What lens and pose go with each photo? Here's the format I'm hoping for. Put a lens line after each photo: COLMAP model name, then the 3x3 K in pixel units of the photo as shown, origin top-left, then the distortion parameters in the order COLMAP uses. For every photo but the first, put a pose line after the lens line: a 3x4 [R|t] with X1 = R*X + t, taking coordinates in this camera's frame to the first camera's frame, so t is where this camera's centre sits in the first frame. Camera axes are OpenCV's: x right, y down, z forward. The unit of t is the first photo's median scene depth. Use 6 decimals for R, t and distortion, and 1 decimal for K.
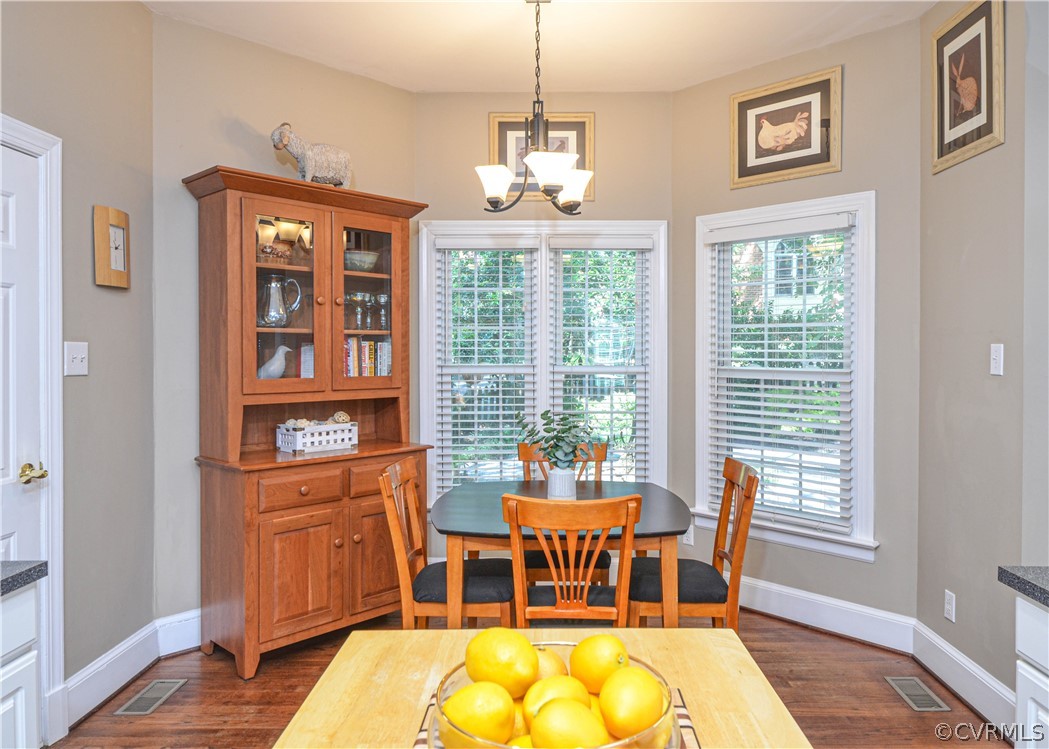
lens RADIAL K [[694.4, 0, 525.0], [0, 694.4, 358.6], [0, 0, 1]] dist [0.003462, 0.001021]
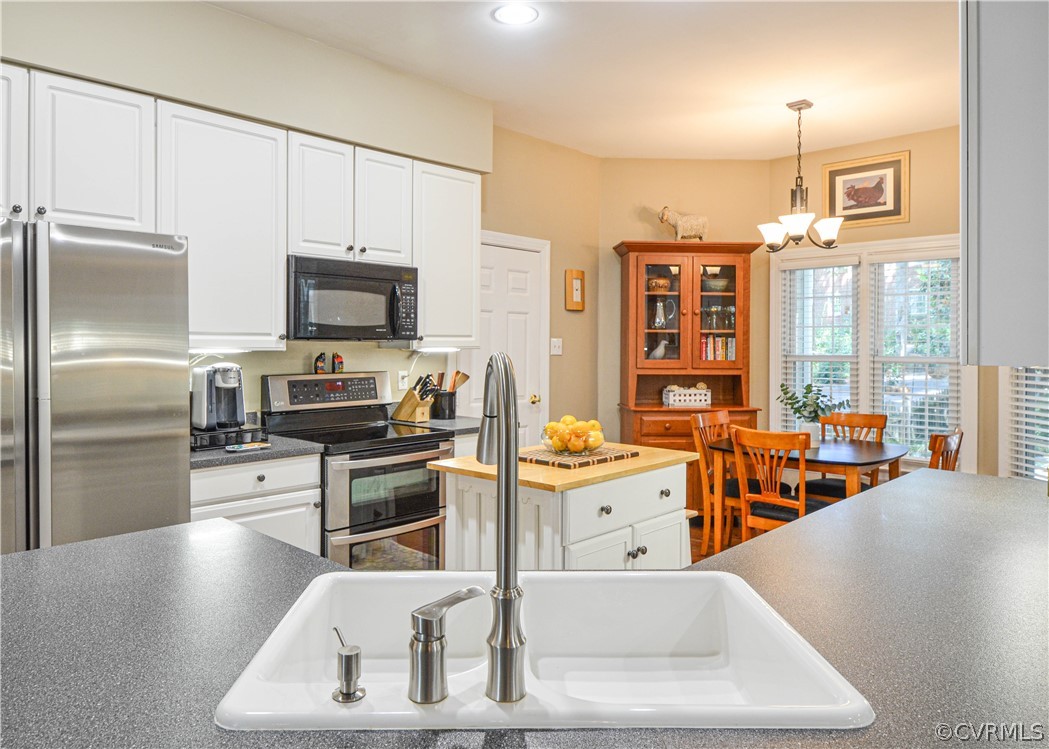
lens RADIAL K [[694.4, 0, 525.0], [0, 694.4, 358.6], [0, 0, 1]] dist [0.003462, 0.001021]
pose [[0.733810, 0.016347, -0.679158, 0.520159], [-0.011753, 0.999866, 0.011367, 0.009515], [0.679253, -0.000359, 0.733904, -0.430389]]
